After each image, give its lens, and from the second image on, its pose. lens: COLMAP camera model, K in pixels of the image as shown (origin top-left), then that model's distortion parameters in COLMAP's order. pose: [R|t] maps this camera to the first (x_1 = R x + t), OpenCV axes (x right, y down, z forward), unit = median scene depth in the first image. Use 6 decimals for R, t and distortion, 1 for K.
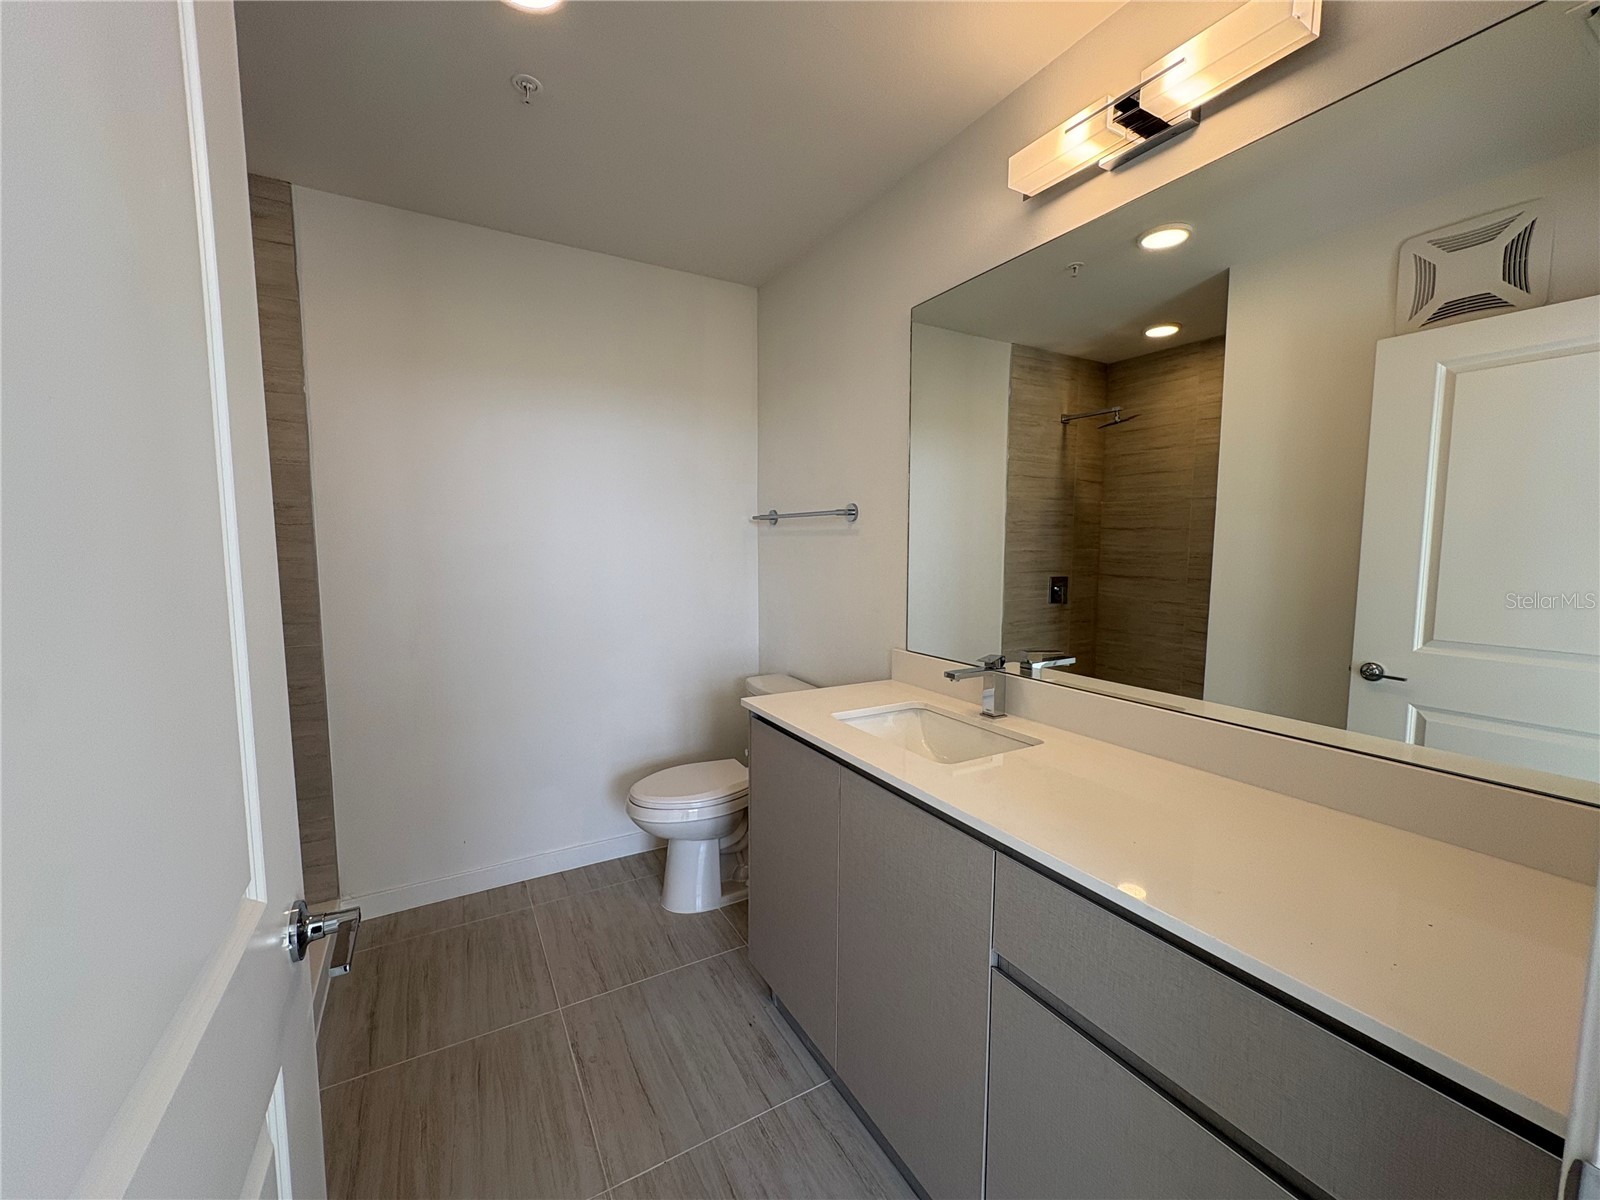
lens RADIAL K [[638.8, 0, 801.5], [0, 638.8, 600.1], [0, 0, 1]] dist [-0.000688, 0.000248]
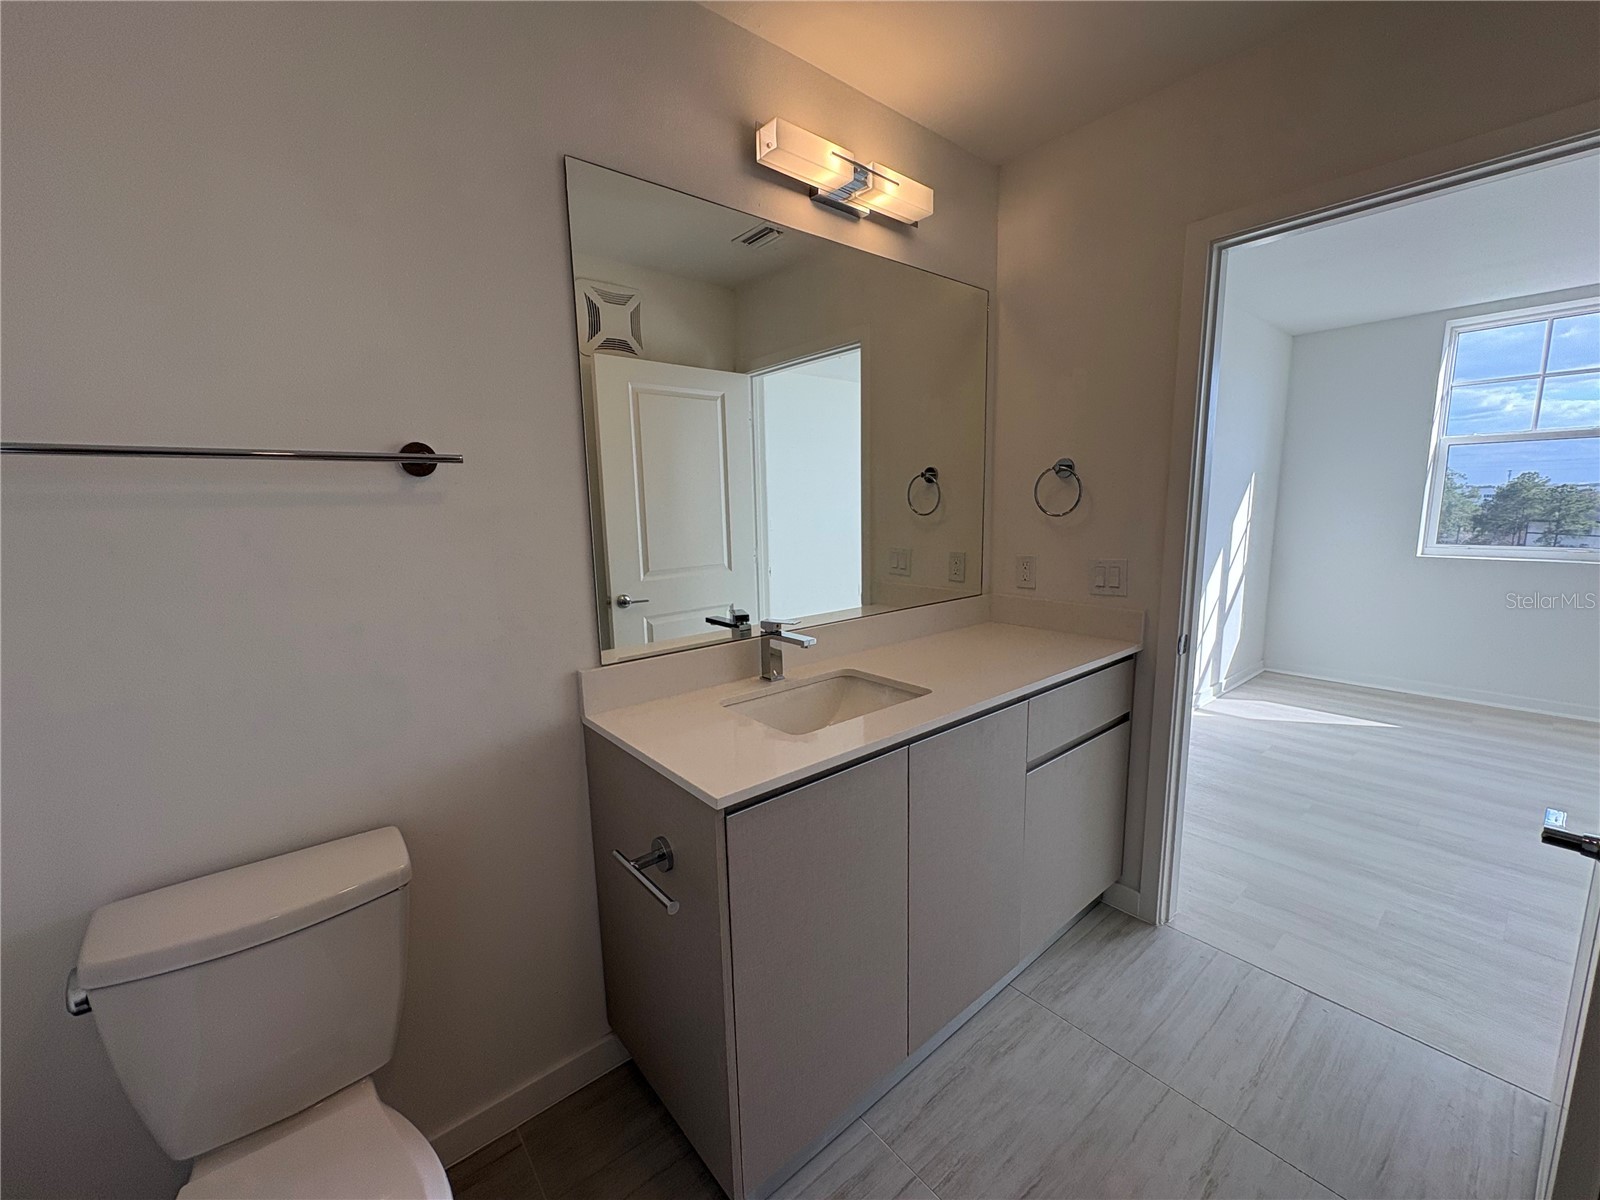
lens RADIAL K [[638.8, 0, 801.5], [0, 638.8, 600.1], [0, 0, 1]] dist [-0.000688, 0.000248]
pose [[-0.169277, -0.150731, 0.973974, -0.560054], [0.110630, 0.979084, 0.170750, -0.090642], [-0.979340, 0.136655, -0.149061, 0.894939]]
